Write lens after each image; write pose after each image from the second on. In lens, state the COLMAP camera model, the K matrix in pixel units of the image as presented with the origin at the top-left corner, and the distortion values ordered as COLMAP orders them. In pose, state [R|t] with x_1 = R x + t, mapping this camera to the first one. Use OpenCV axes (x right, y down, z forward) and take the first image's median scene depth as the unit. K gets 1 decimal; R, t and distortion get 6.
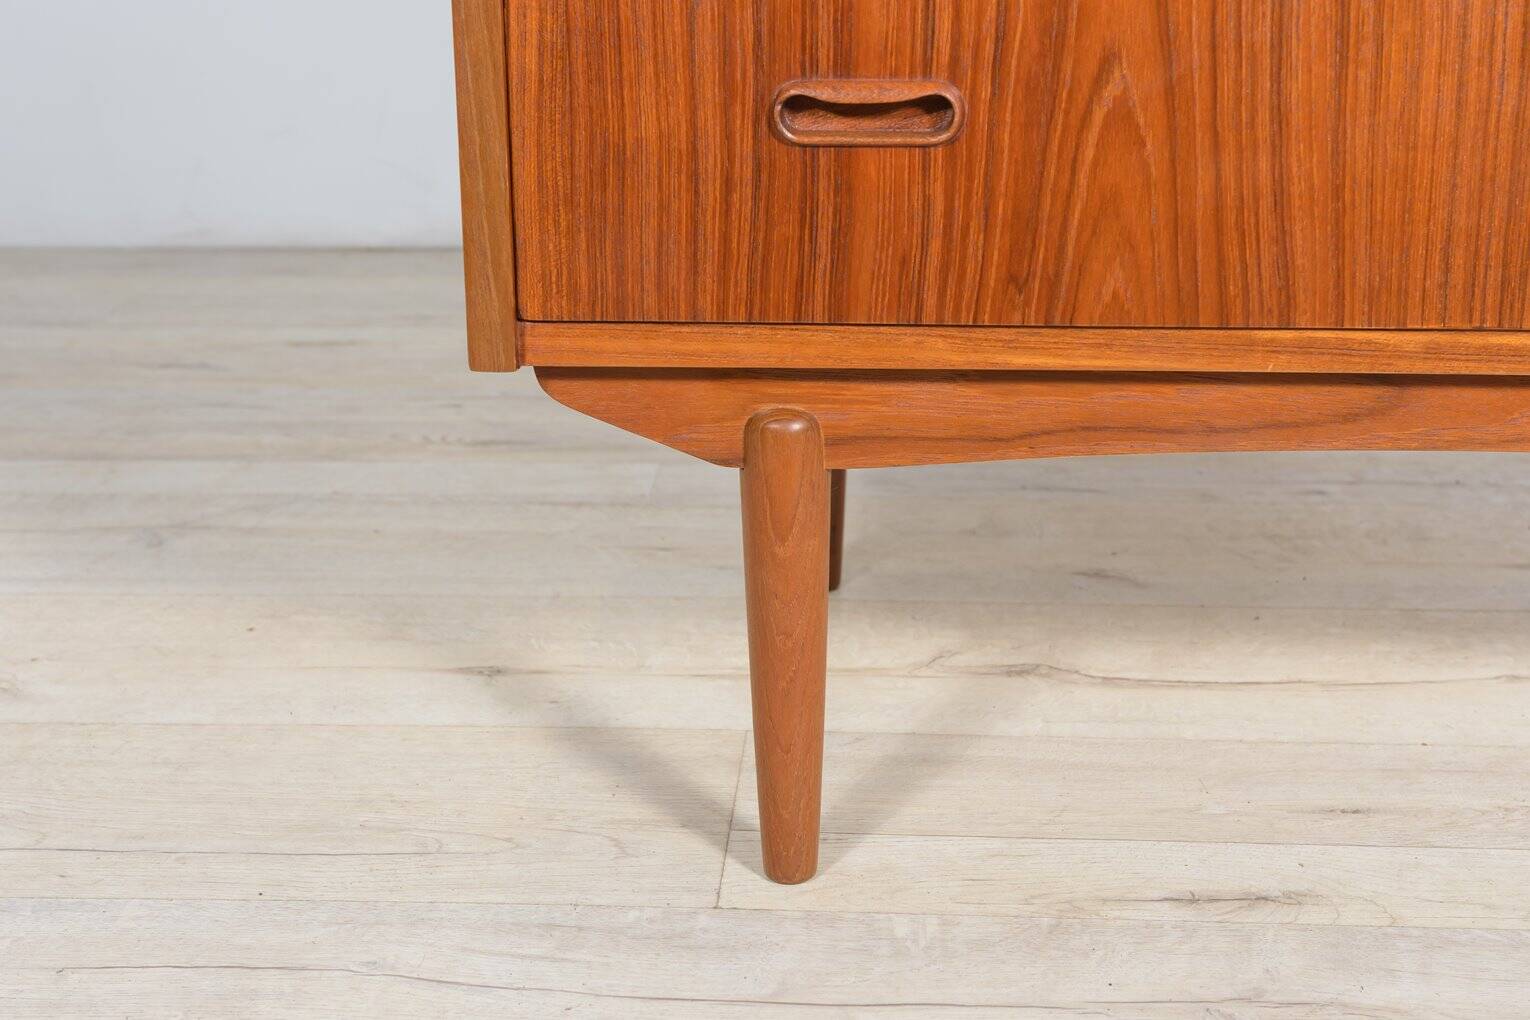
lens RADIAL K [[2257.6, 0, 756.4], [0, 2257.6, 594.6], [0, 0, 1]] dist [0.011322, 0.000000]
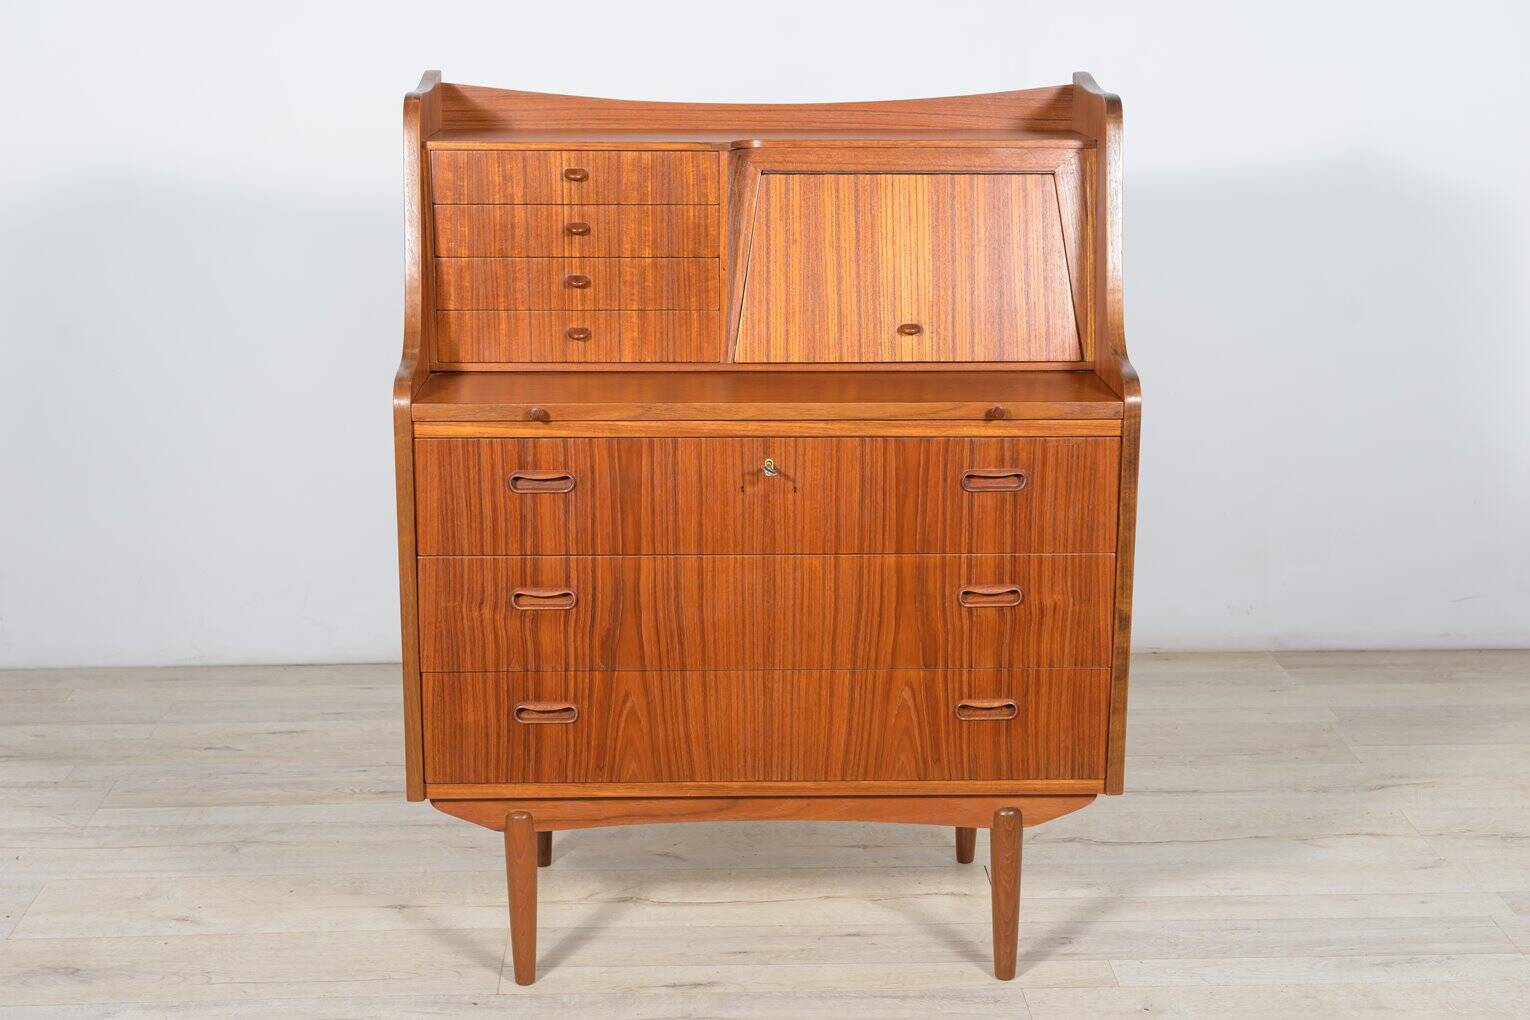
lens RADIAL K [[2494.8, 0, 785.5], [0, 2494.8, 531.7], [0, 0, 1]] dist [0.019525, 0.000000]
pose [[0.995177, -0.013860, 0.097114, 0.043149], [0.023719, 0.994593, -0.101106, -0.102572], [-0.095188, 0.102922, 0.990124, -2.065698]]
